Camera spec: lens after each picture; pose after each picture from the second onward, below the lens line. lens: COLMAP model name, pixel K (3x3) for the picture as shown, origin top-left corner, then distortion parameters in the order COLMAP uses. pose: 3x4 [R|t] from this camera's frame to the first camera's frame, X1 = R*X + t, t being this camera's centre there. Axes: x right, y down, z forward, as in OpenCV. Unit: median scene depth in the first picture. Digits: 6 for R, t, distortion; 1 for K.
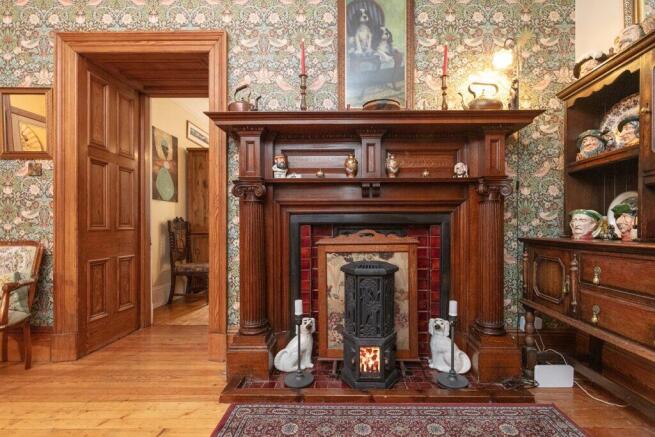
lens RADIAL K [[302.2, 0, 351.6], [0, 302.2, 222.0], [0, 0, 1]] dist [-0.001436, 0.000604]
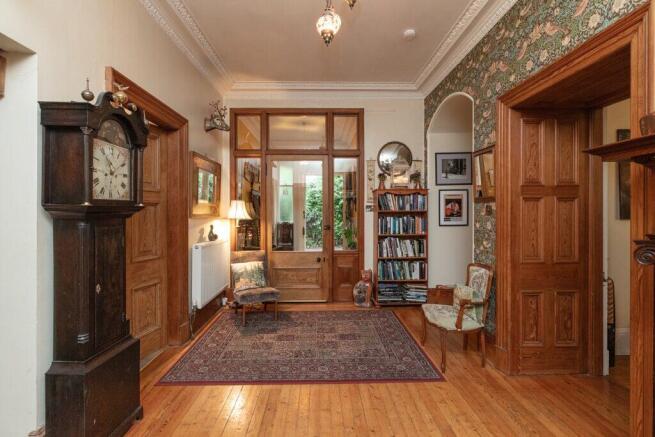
lens RADIAL K [[302.2, 0, 330.1], [0, 302.2, 210.3], [0, 0, 1]] dist [-0.001436, 0.000604]
pose [[0.047973, -0.001860, -0.998847, 0.202815], [0.004408, 0.999989, -0.001650, -0.169677], [0.998839, -0.004324, 0.047981, 0.254980]]
